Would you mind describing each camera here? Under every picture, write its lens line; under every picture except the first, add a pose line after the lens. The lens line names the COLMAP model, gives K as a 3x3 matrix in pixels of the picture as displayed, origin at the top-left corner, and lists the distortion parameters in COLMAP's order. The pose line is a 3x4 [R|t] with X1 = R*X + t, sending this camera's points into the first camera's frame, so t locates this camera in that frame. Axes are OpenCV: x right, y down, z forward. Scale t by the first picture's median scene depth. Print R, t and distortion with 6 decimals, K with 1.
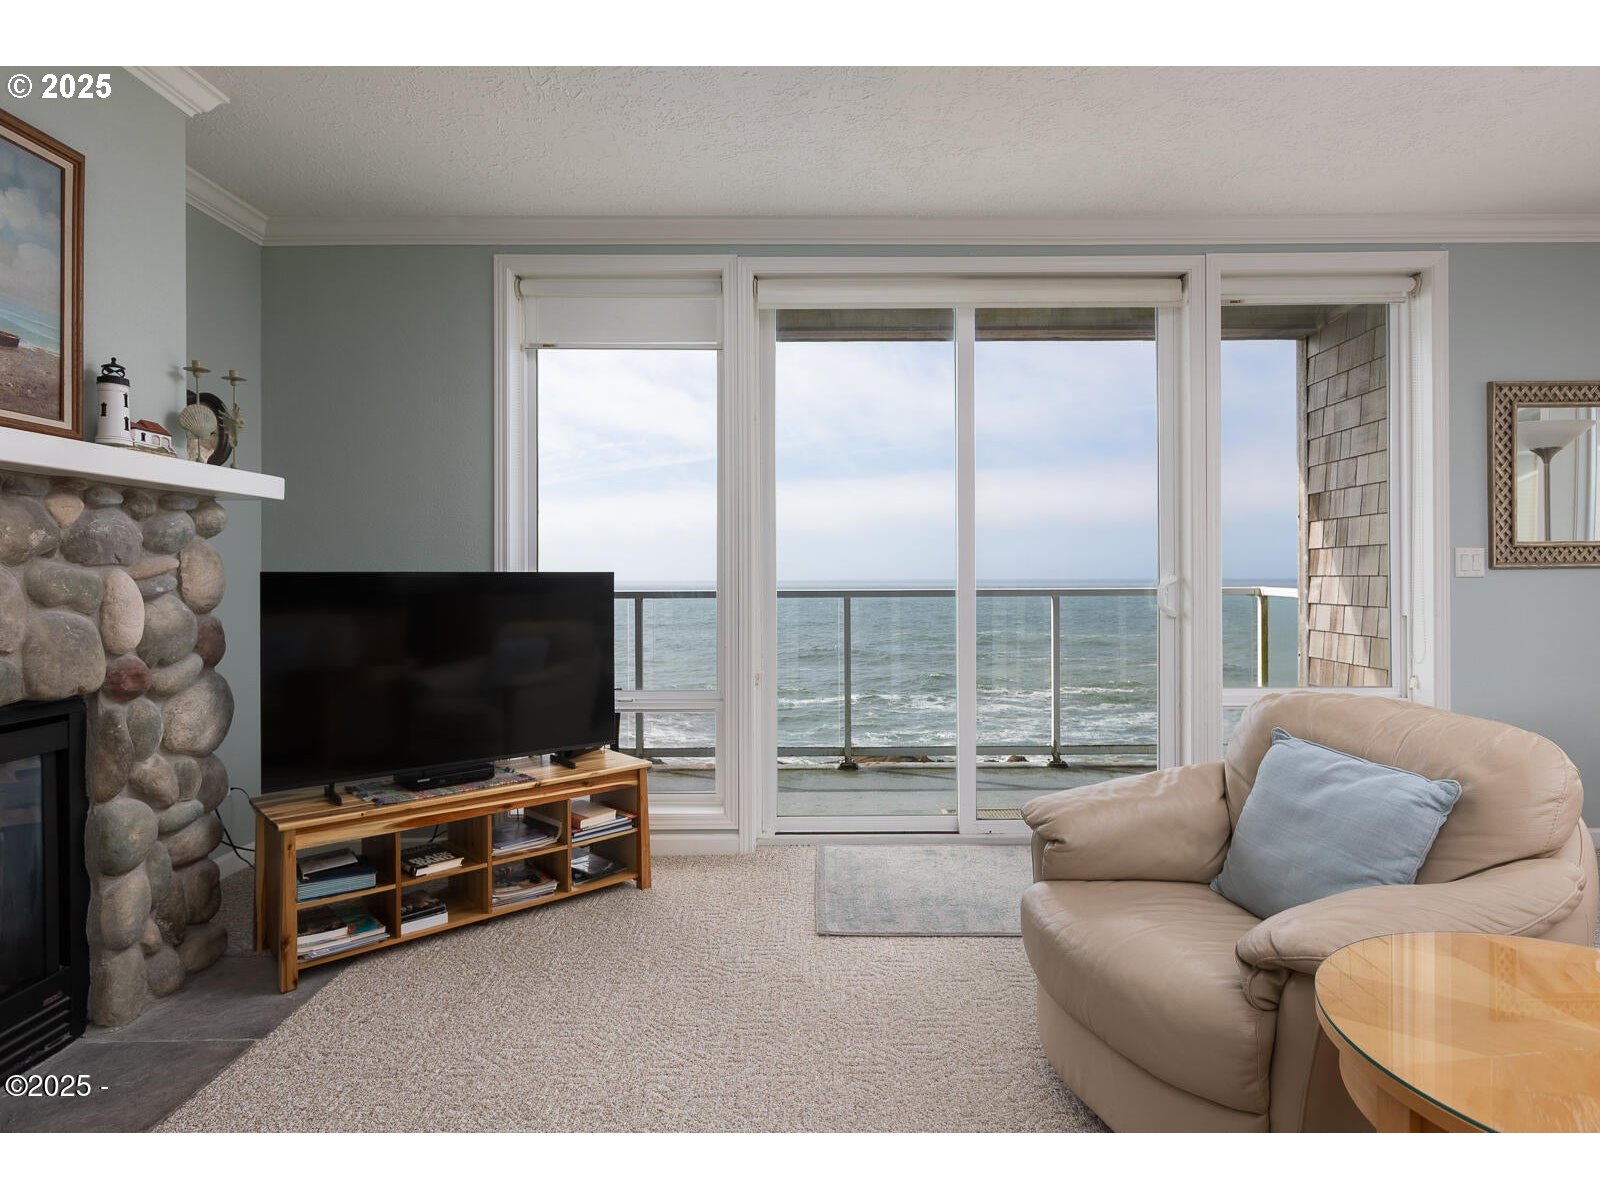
lens RADIAL K [[849.1, 0, 800.4], [0, 849.1, 585.1], [0, 0, 1]] dist [-0.002556, -0.001048]
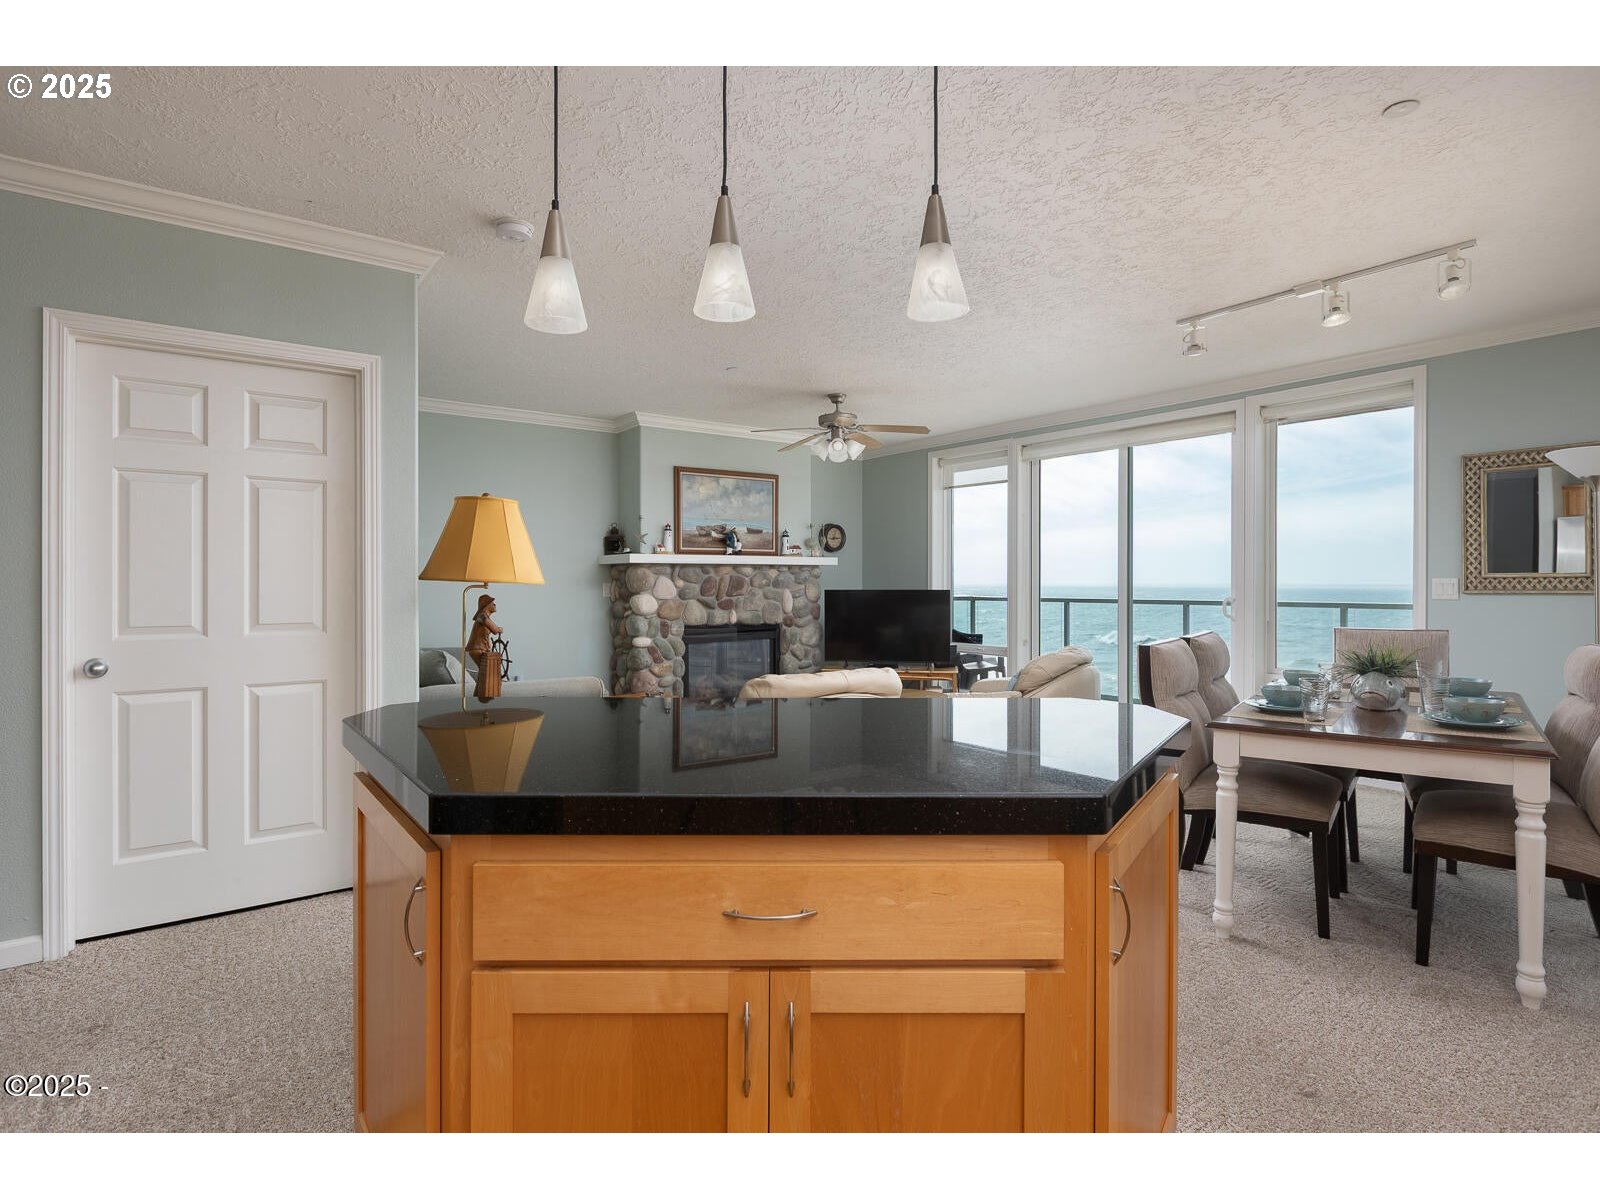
lens RADIAL K [[849.1, 0, 799.9], [0, 849.1, 593.0], [0, 0, 1]] dist [-0.002556, -0.001048]
pose [[0.592513, 0.014870, -0.805423, 1.934744], [-0.008792, 0.999889, 0.011992, -0.042221], [0.805513, -0.000024, 0.592578, -0.978398]]
